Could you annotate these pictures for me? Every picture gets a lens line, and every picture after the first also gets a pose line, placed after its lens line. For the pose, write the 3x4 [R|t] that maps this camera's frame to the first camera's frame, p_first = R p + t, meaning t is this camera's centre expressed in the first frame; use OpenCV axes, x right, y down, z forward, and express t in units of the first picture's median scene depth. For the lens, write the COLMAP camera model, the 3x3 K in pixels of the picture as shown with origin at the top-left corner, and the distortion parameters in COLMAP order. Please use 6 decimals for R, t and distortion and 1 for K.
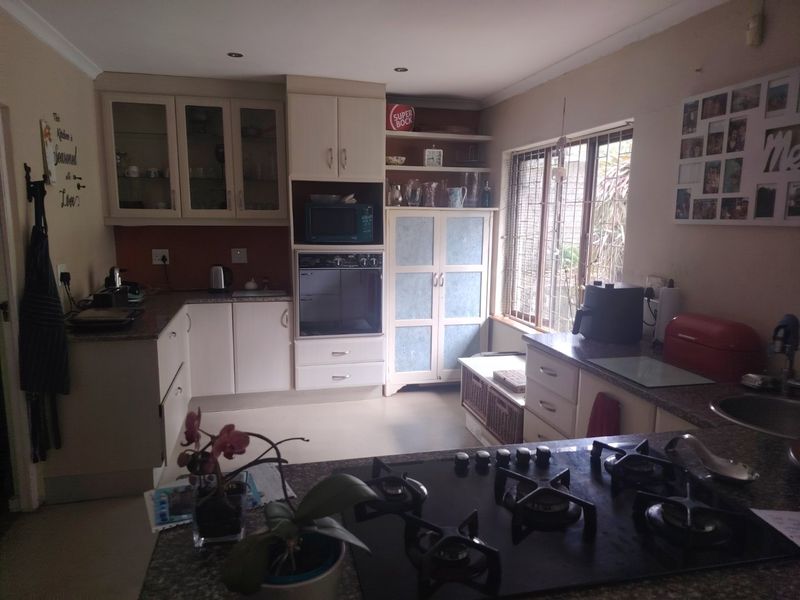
lens RADIAL K [[552.6, 0, 397.6], [0, 552.6, 307.9], [0, 0, 1]] dist [0.041788, -0.028520]
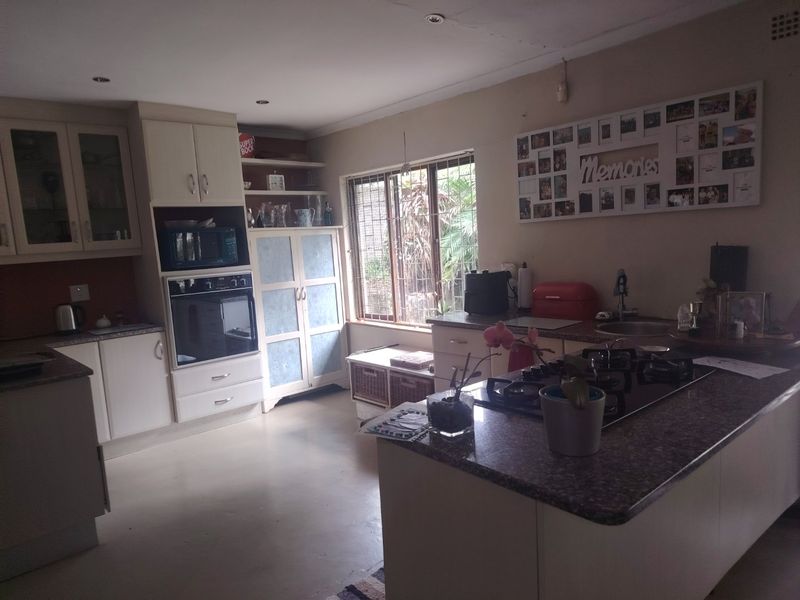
lens RADIAL K [[552.6, 0, 411.7], [0, 552.6, 304.5], [0, 0, 1]] dist [0.041788, -0.028520]
pose [[0.881133, -0.120810, 0.457176, -0.252461], [0.146298, 0.989026, -0.020613, 0.025226], [-0.449669, 0.085047, 0.889137, -0.059056]]
